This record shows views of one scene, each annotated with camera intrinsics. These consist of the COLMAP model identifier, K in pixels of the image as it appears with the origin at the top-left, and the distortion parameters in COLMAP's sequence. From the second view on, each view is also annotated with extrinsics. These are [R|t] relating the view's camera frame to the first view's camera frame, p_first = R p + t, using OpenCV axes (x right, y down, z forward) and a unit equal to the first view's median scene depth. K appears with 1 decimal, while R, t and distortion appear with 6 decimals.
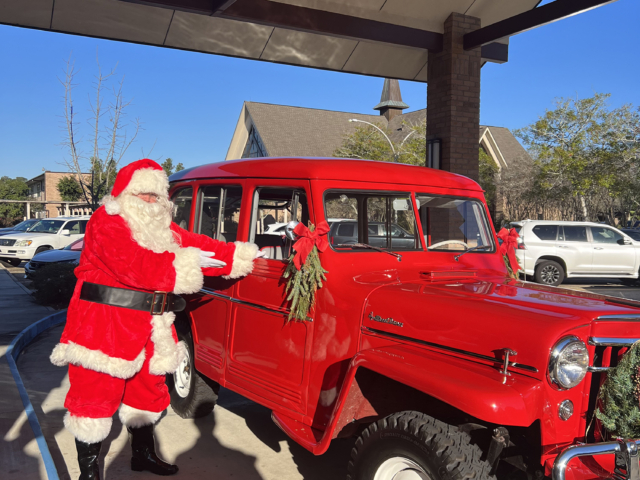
lens RADIAL K [[634.3, 0, 320.0], [0, 634.3, 240.0], [0, 0, 1]] dist [-0.007946, -0.008684]
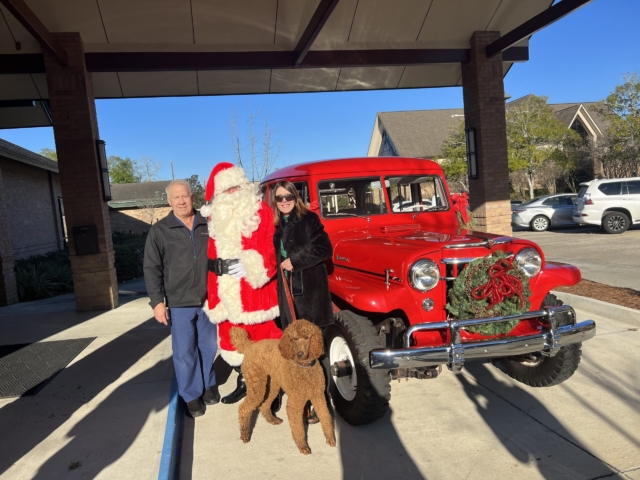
lens RADIAL K [[490.6, 0, 320.0], [0, 490.6, 240.0], [0, 0, 1]] dist [-0.001195, -0.058947]
pose [[0.952165, -0.075307, -0.296159, 0.167661], [0.088323, 0.995616, 0.030798, 0.013645], [0.292541, -0.055482, 0.954642, -0.087827]]
